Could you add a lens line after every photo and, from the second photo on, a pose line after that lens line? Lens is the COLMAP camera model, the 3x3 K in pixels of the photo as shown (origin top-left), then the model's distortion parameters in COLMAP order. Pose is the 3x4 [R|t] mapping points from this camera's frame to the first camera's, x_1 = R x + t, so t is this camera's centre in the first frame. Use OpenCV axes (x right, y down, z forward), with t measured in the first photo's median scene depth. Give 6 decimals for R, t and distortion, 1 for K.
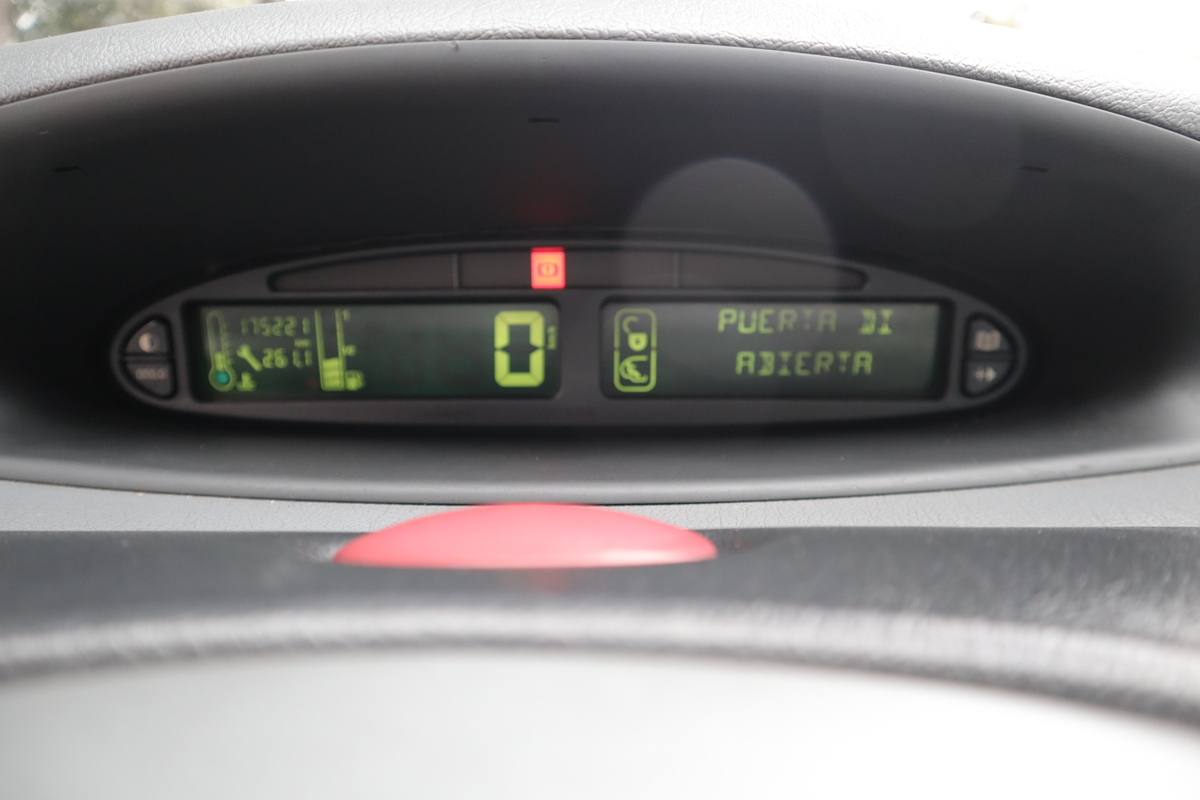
lens RADIAL K [[867.8, 0, 599.1], [0, 867.8, 398.5], [0, 0, 1]] dist [-0.090986, 0.029239]
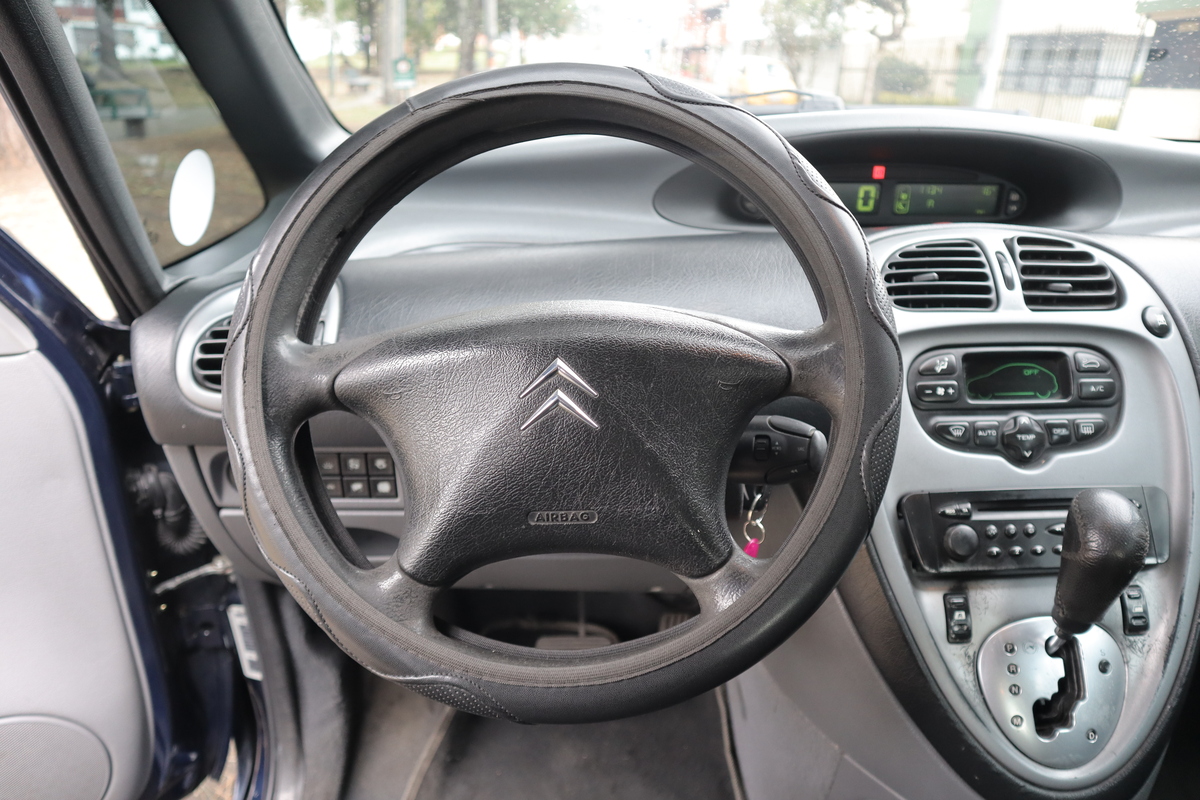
lens RADIAL K [[867.8, 0, 598.7], [0, 867.8, 396.3], [0, 0, 1]] dist [-0.090986, 0.029239]
pose [[0.998968, -0.014846, 0.042933, -1.174858], [0.006301, 0.981238, 0.192695, 0.039289], [-0.044989, -0.192225, 0.980319, -2.049806]]
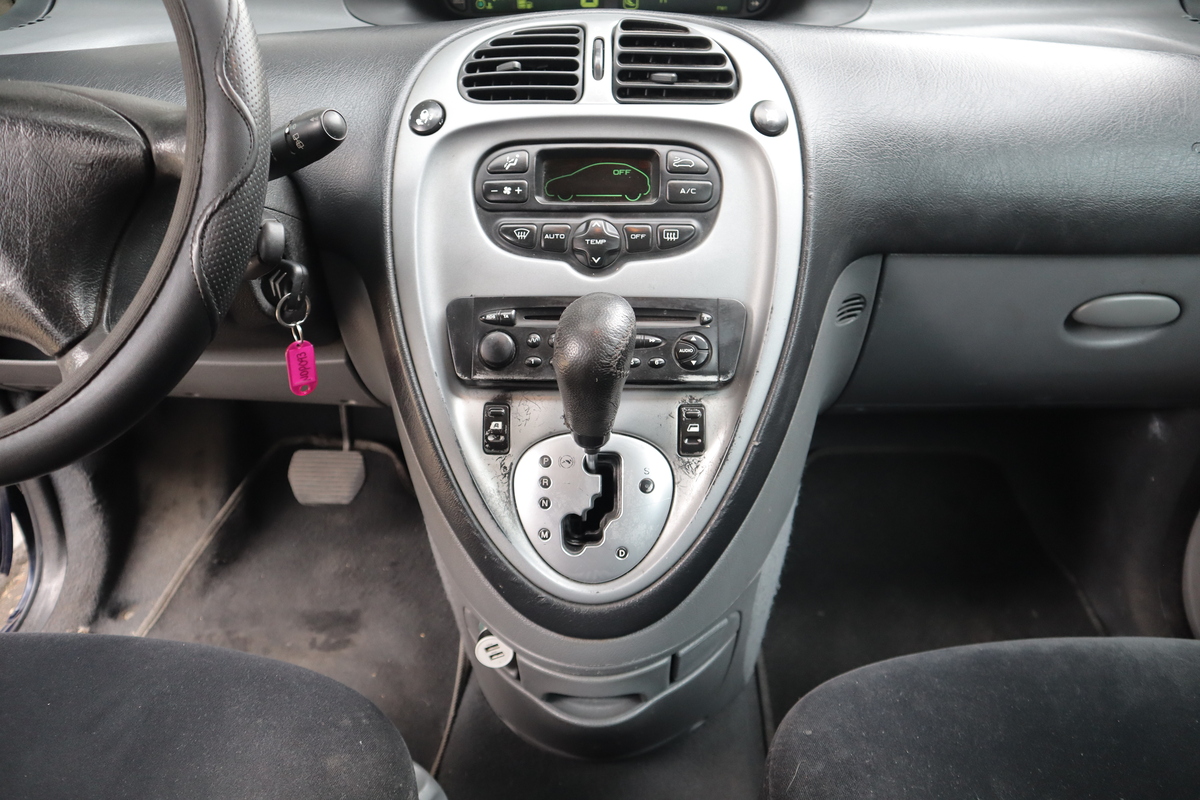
lens RADIAL K [[867.8, 0, 599.6], [0, 867.8, 401.6], [0, 0, 1]] dist [-0.090986, 0.029239]
pose [[0.999953, 0.006581, -0.007058, -0.031608], [-0.003516, 0.929578, 0.368609, 0.156405], [0.008986, -0.368567, 0.929558, -2.034917]]
